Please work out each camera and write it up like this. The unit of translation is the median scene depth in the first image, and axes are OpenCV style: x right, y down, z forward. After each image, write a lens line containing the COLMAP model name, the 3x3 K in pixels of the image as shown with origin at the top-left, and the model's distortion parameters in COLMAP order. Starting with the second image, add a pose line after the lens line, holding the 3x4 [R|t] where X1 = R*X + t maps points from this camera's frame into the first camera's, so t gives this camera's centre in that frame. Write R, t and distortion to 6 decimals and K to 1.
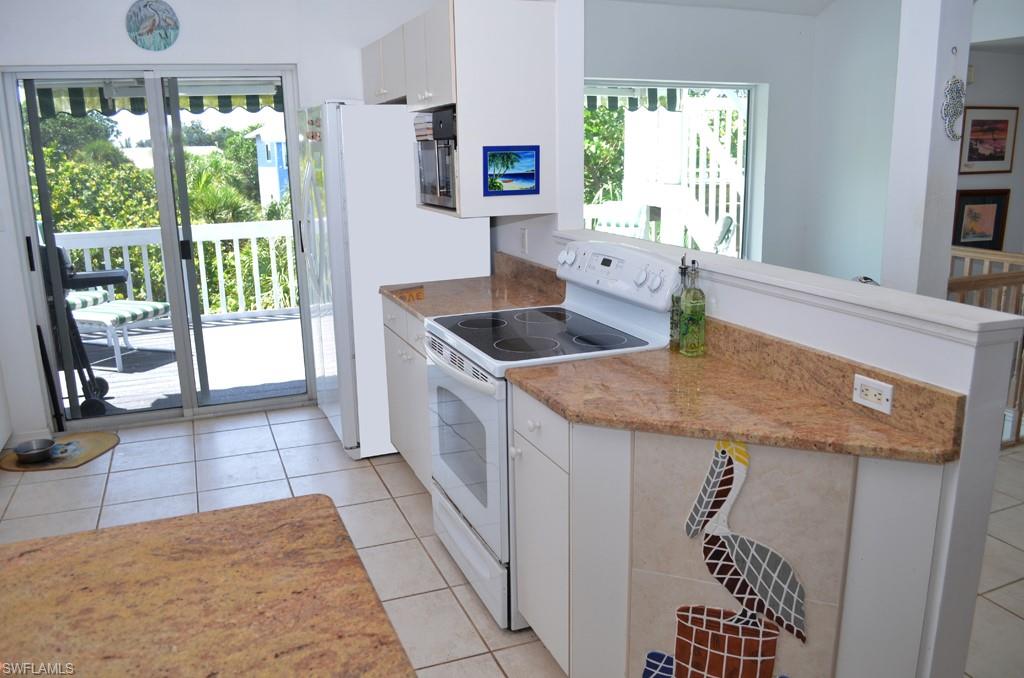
lens RADIAL K [[807.4, 0, 508.5], [0, 807.4, 343.7], [0, 0, 1]] dist [-0.079570, 0.002213]
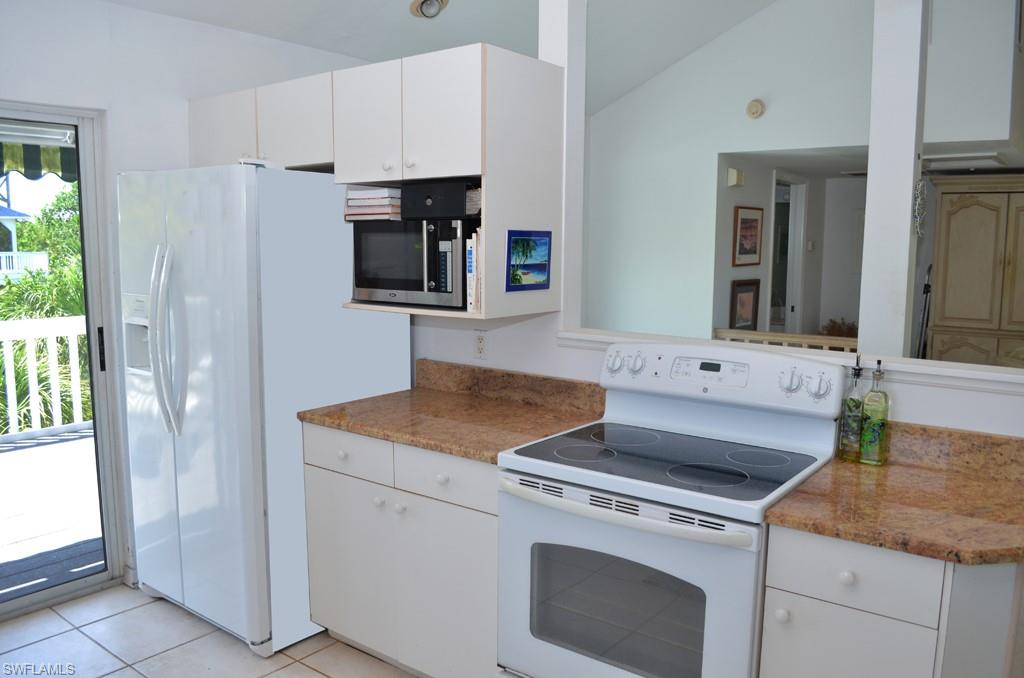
lens RADIAL K [[807.4, 0, 512.6], [0, 807.4, 338.2], [0, 0, 1]] dist [-0.079570, 0.002213]
pose [[0.858239, -0.033351, 0.512166, -0.362721], [0.094065, 0.991205, -0.093080, -0.051253], [-0.504557, 0.128062, 0.853828, 0.262649]]
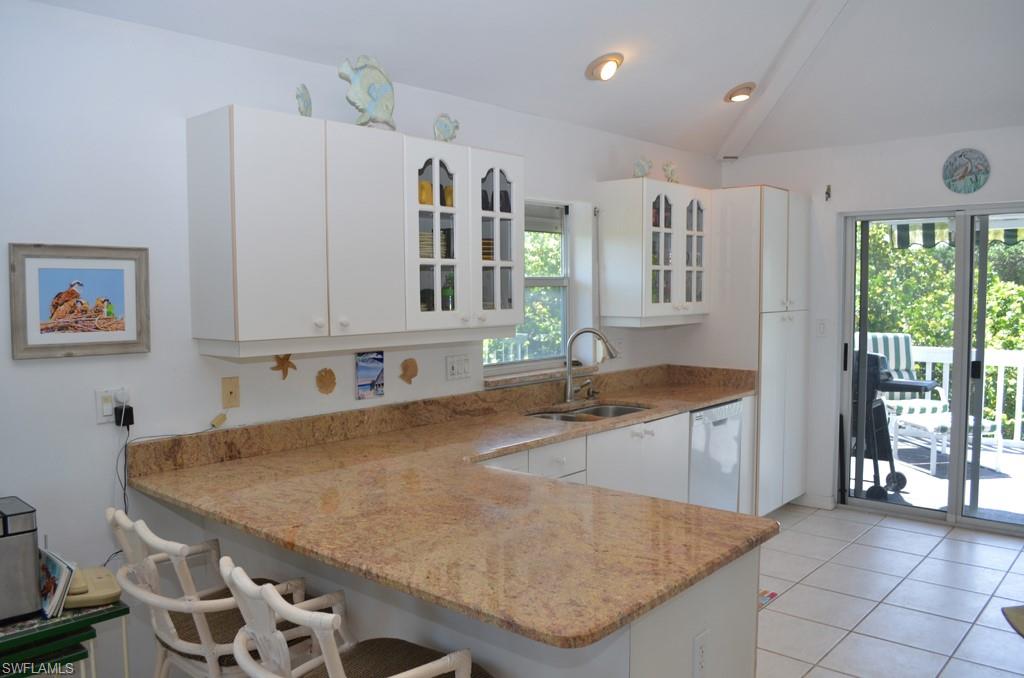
lens RADIAL K [[807.4, 0, 507.8], [0, 807.4, 339.5], [0, 0, 1]] dist [-0.079570, 0.002213]
pose [[0.443395, 0.074992, -0.893184, 0.301479], [-0.210433, 0.977351, -0.022405, 0.000406], [0.871274, 0.197890, 0.449134, -0.051851]]
